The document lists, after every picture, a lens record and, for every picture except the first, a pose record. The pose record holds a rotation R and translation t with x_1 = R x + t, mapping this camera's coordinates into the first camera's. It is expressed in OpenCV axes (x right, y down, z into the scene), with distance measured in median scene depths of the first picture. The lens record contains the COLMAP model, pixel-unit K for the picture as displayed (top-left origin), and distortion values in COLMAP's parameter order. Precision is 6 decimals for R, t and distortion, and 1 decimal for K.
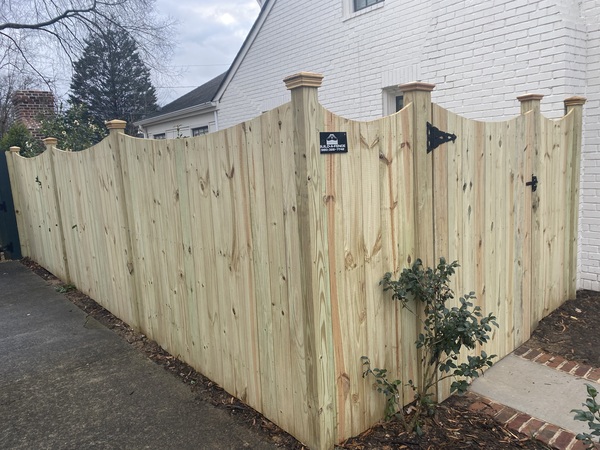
lens RADIAL K [[483.6, 0, 300.0], [0, 483.6, 225.0], [0, 0, 1]] dist [0.003944, -0.002725]
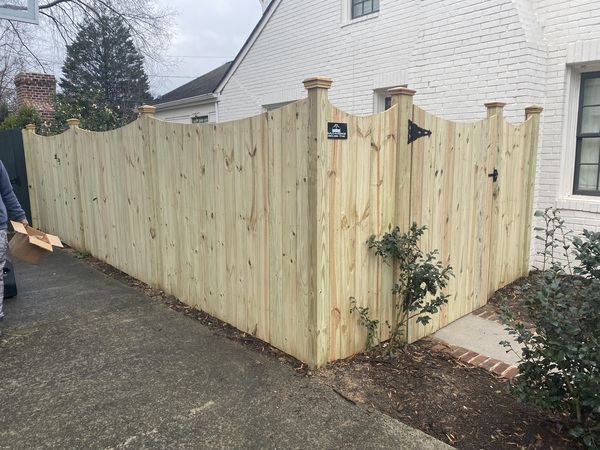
lens RADIAL K [[483.6, 0, 300.0], [0, 483.6, 225.0], [0, 0, 1]] dist [0.003944, -0.002725]
pose [[0.998544, 0.043091, 0.032457, -0.040934], [-0.043369, 0.999028, 0.007921, 0.051674], [-0.032084, -0.009317, 0.999442, -0.206404]]
